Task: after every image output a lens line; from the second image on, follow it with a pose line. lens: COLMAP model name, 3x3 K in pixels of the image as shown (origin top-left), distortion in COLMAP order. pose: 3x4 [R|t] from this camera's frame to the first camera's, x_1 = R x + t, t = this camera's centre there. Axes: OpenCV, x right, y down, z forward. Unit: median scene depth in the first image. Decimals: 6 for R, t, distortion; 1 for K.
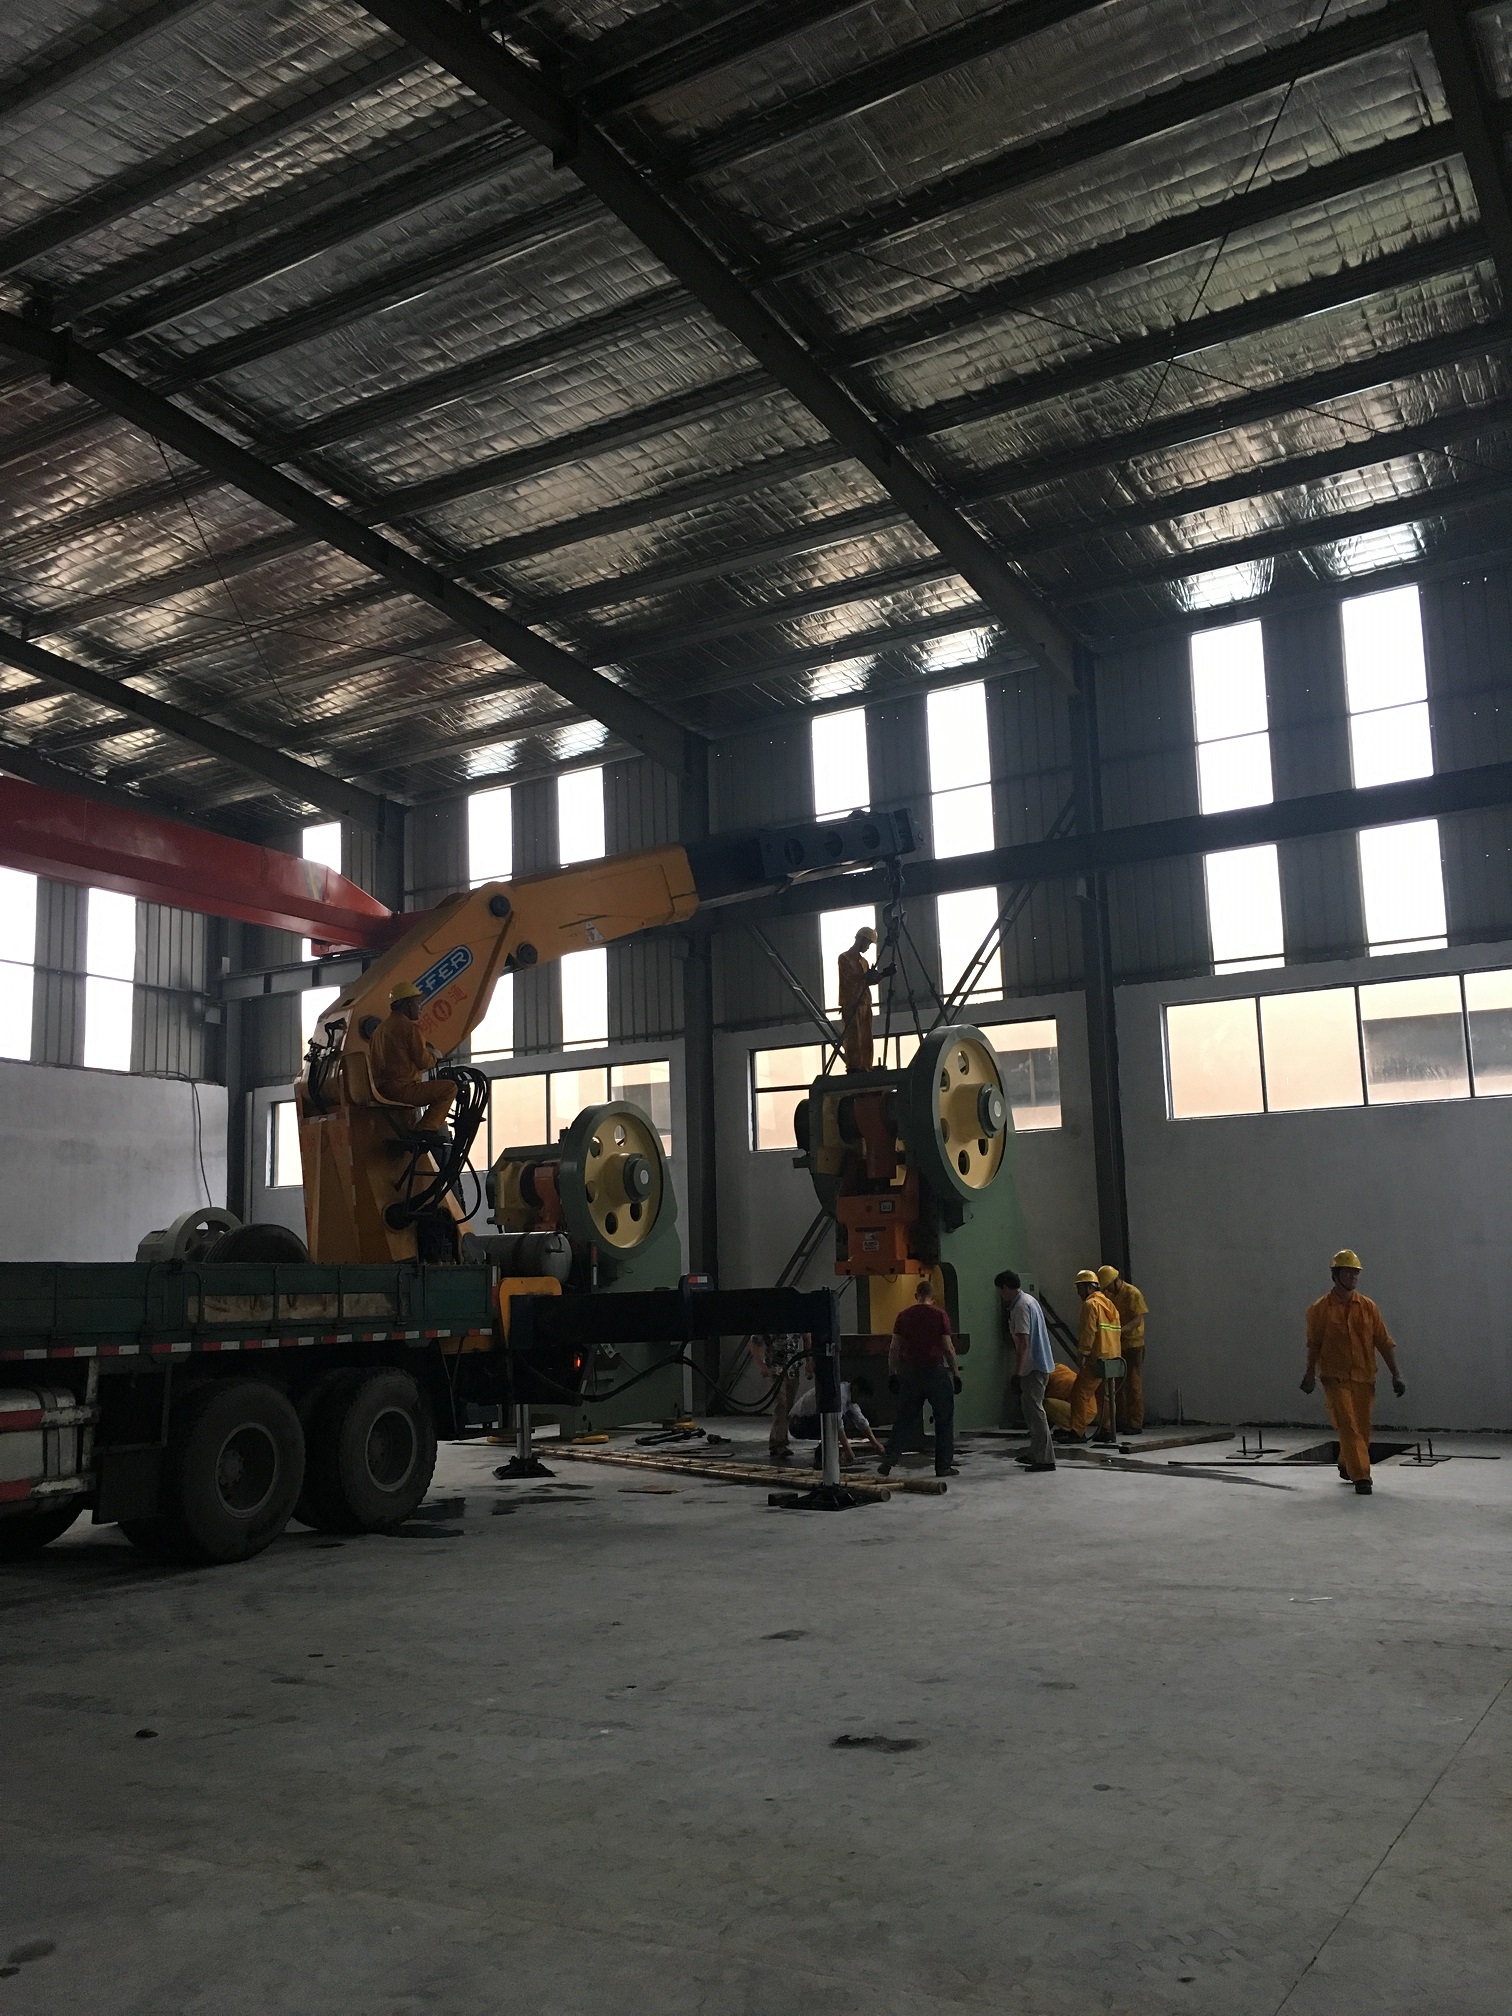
lens RADIAL K [[1721.2, 0, 756.0], [0, 1721.2, 1008.0], [0, 0, 1]] dist [0.097052, -0.142507]
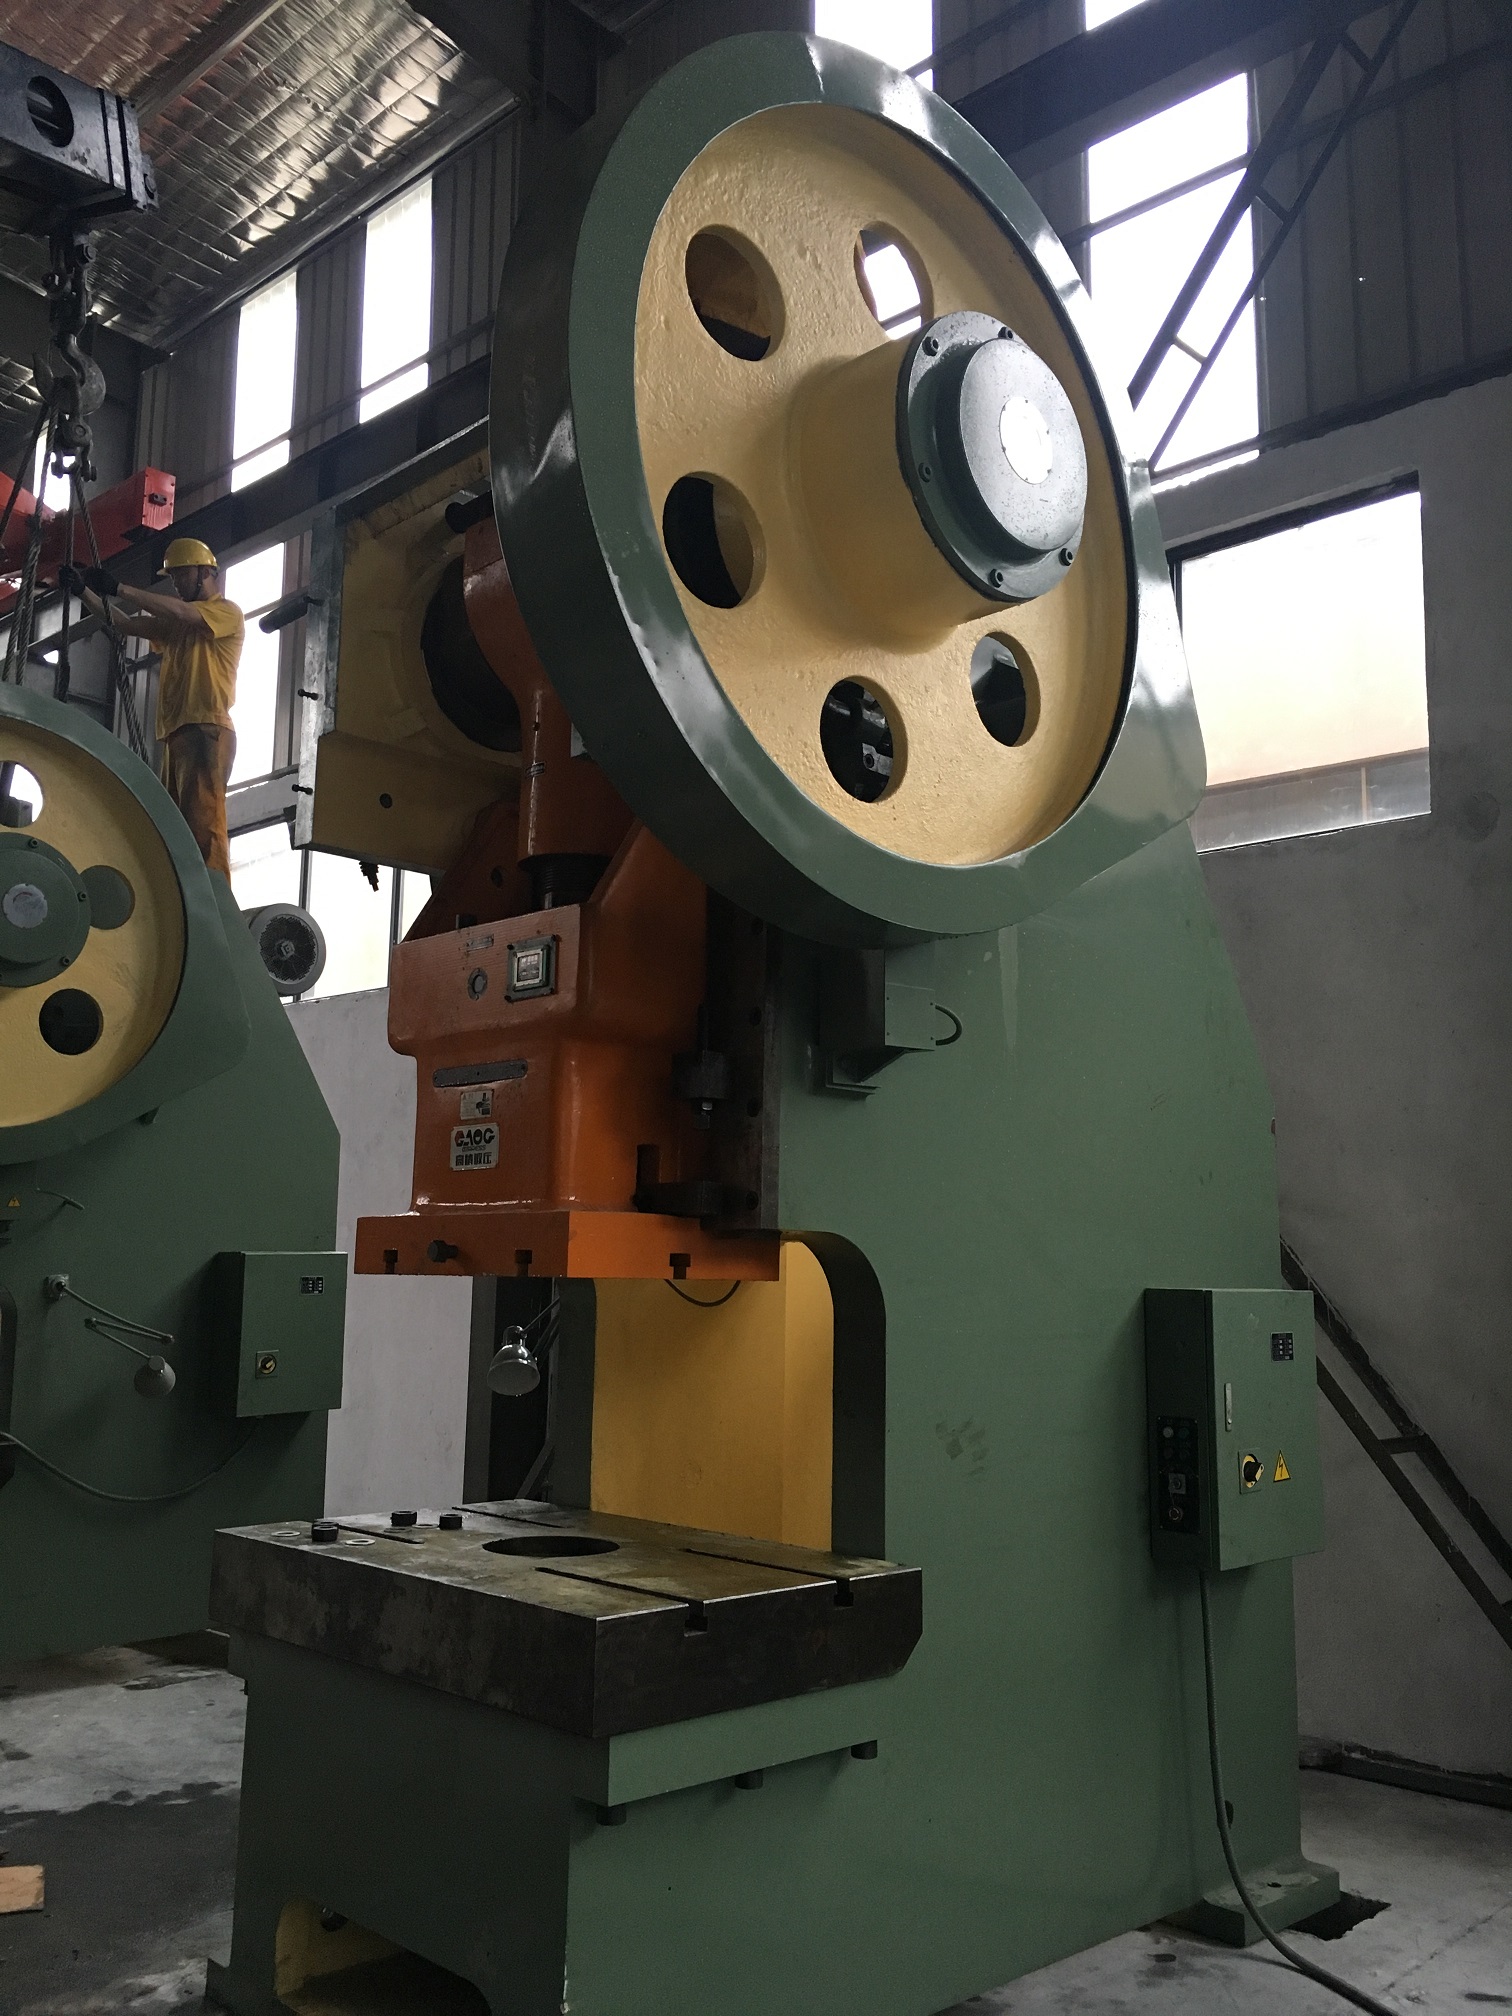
lens RADIAL K [[1721.2, 0, 756.0], [0, 1721.2, 1008.0], [0, 0, 1]] dist [0.097052, -0.142507]
pose [[0.982439, 0.018583, -0.185655, 0.092611], [-0.017363, 0.999816, 0.008196, 0.083941], [0.185773, -0.004829, 0.982581, 0.531434]]
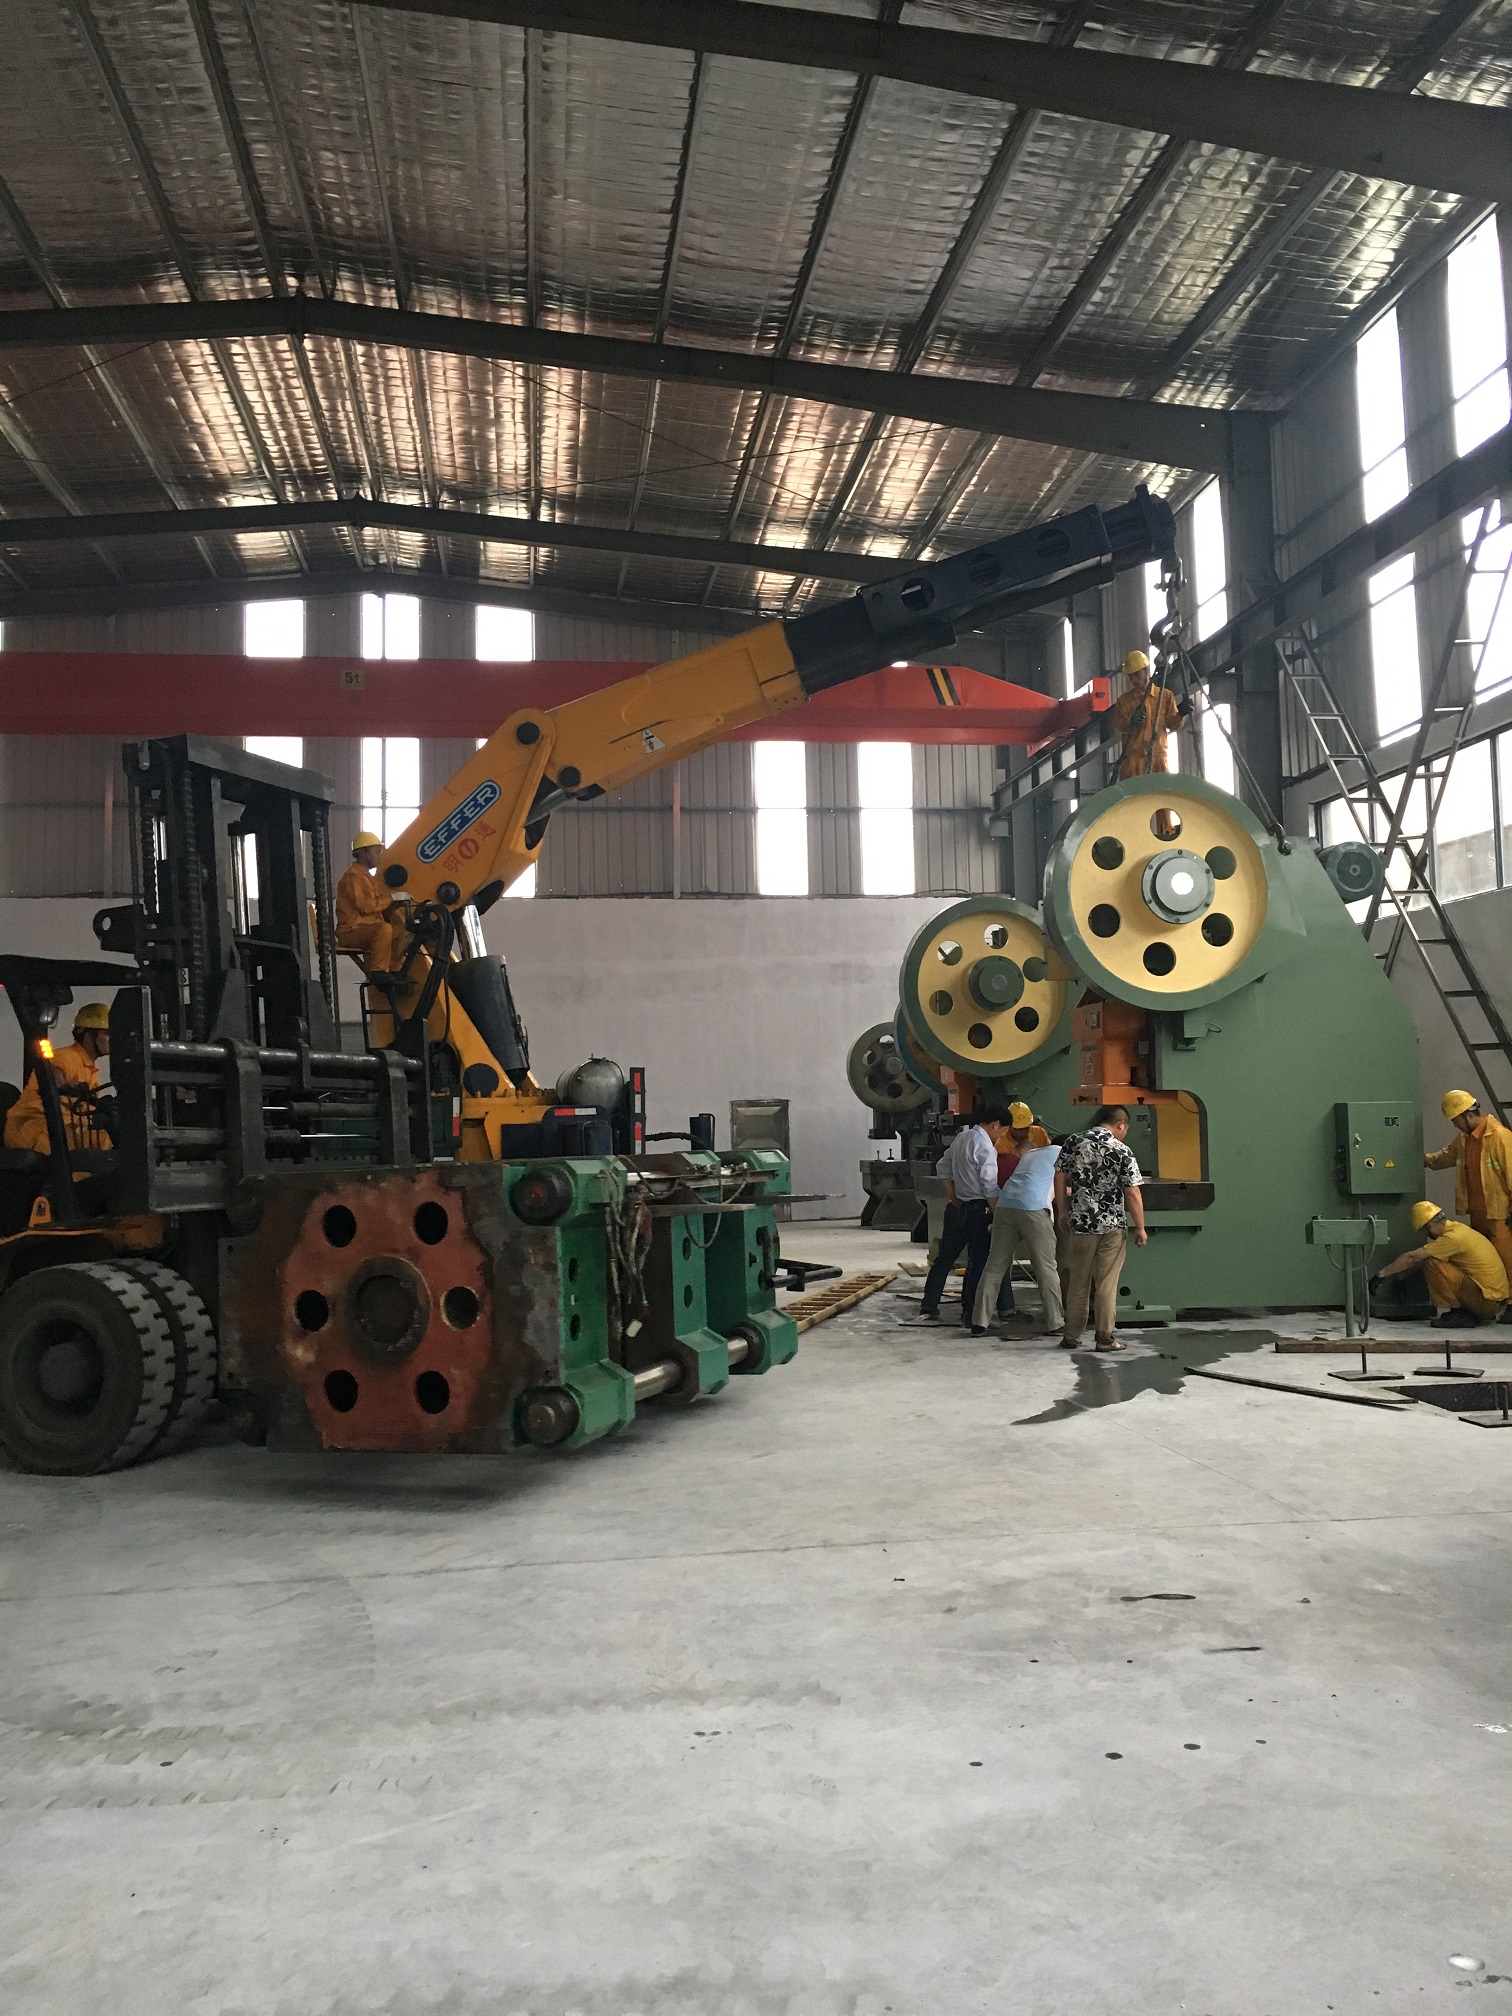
lens RADIAL K [[1721.2, 0, 756.0], [0, 1721.2, 1008.0], [0, 0, 1]] dist [0.097052, -0.142507]
pose [[0.642848, -0.040946, -0.764899, 0.392930], [0.133951, 0.989193, 0.059624, 0.031421], [0.754191, -0.140788, 0.641385, 0.256331]]
